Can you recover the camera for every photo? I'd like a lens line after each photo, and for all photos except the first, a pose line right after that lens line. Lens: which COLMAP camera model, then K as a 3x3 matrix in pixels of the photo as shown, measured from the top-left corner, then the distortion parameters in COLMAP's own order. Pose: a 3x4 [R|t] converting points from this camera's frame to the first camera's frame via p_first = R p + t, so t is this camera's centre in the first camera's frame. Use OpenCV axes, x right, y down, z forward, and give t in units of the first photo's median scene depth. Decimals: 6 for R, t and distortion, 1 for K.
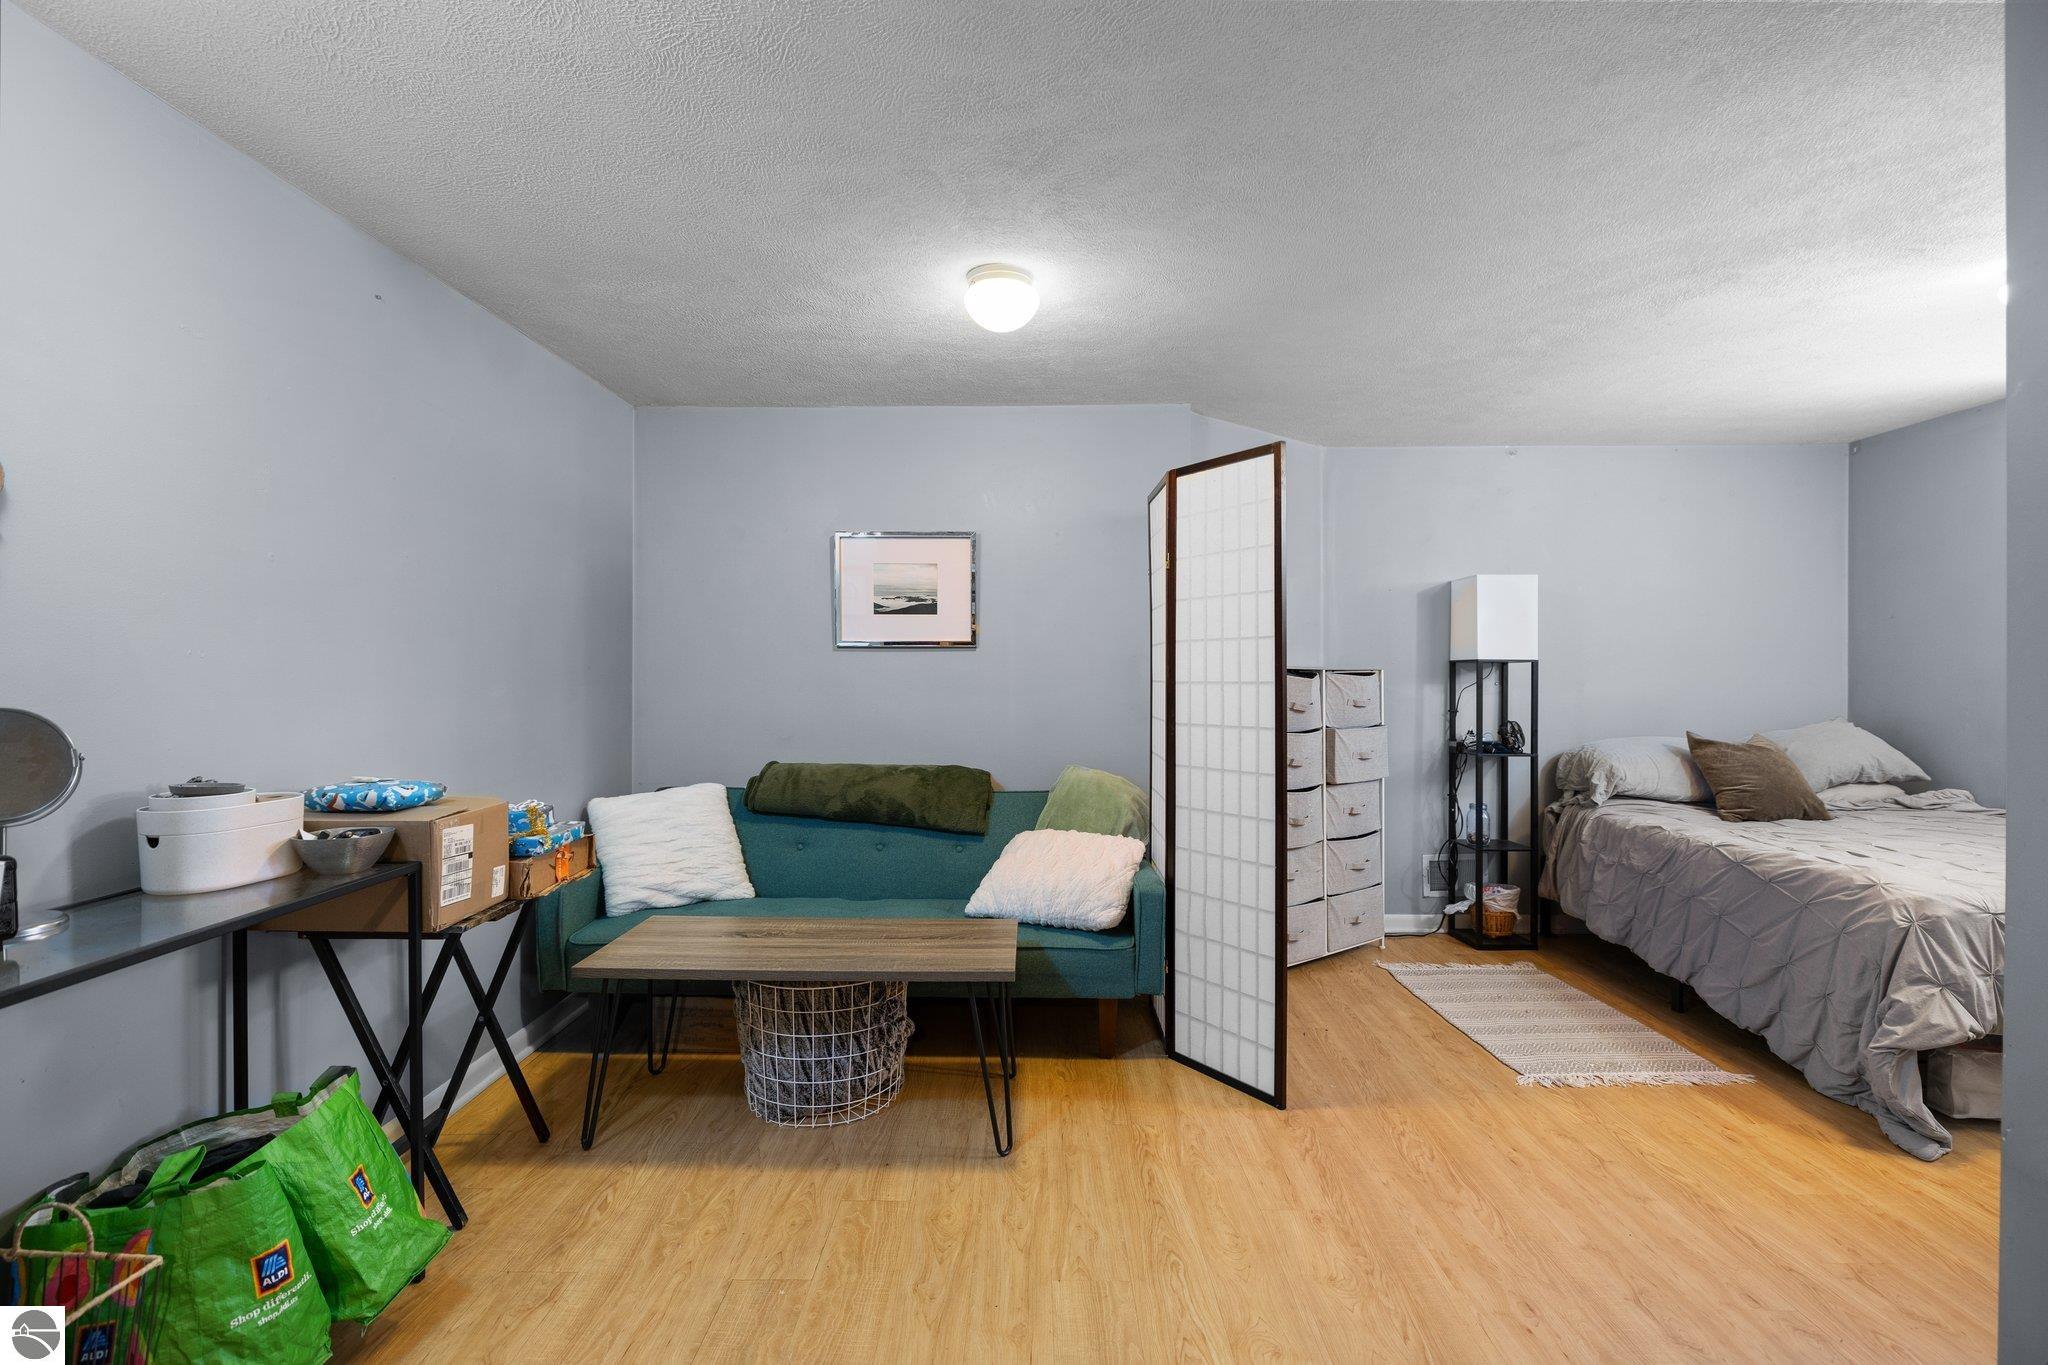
lens RADIAL K [[981.9, 0, 1019.7], [0, 981.9, 676.3], [0, 0, 1]] dist [0.005008, -0.000032]
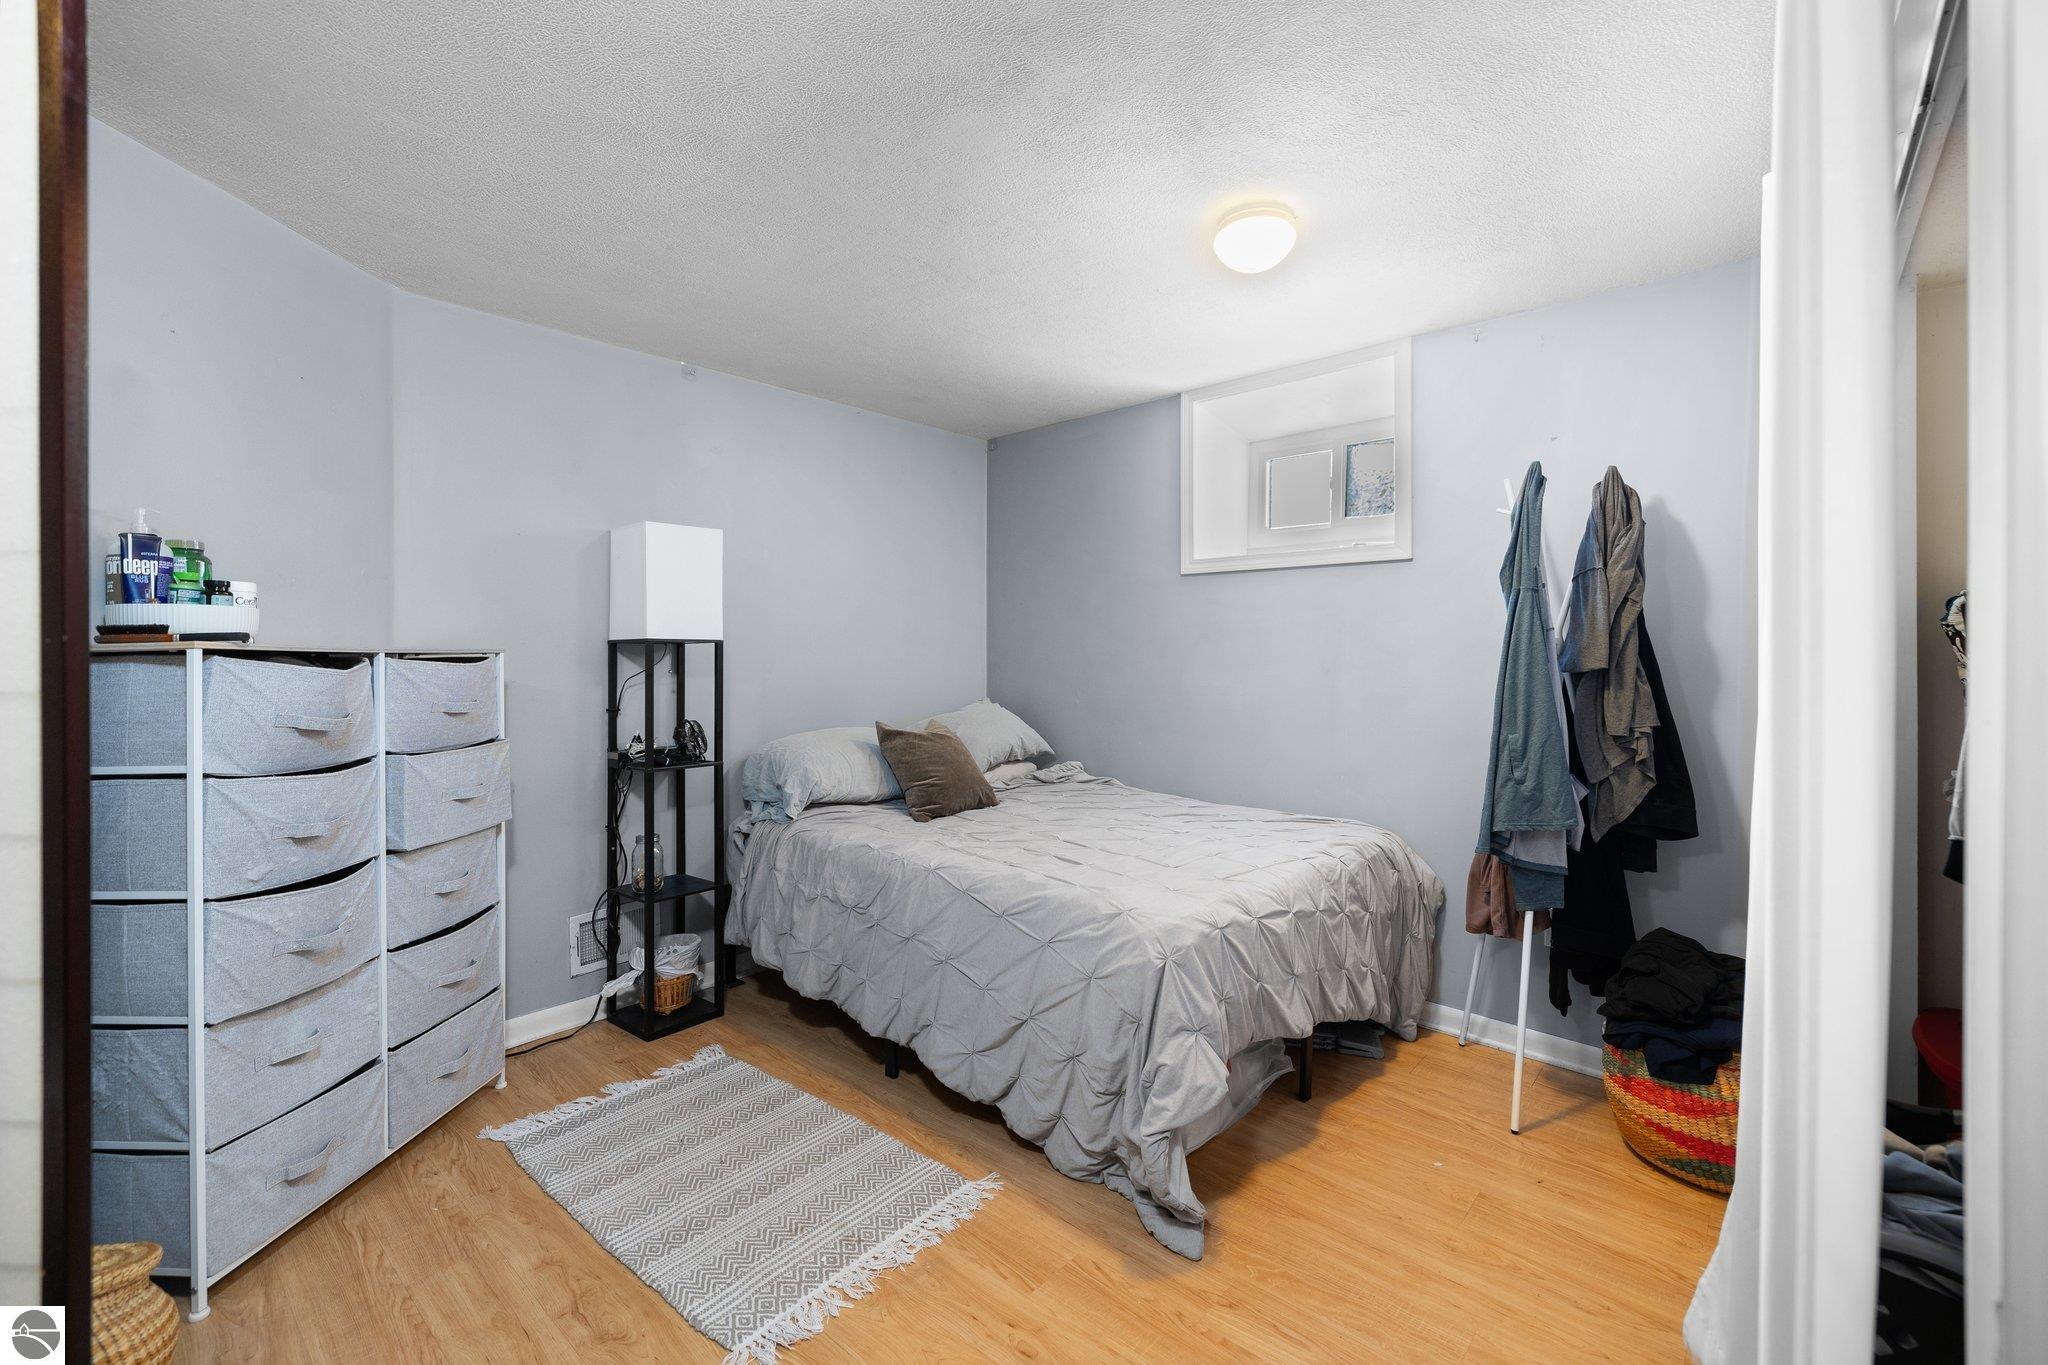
lens RADIAL K [[873.4, 0, 1019.1], [0, 873.4, 654.8], [0, 0, 1]] dist [0.004454, 0.000212]
pose [[0.664496, -0.001443, 0.747291, 0.177326], [0.004141, 0.999990, -0.001752, -0.003121], [-0.747280, 0.004259, 0.664495, 0.390243]]
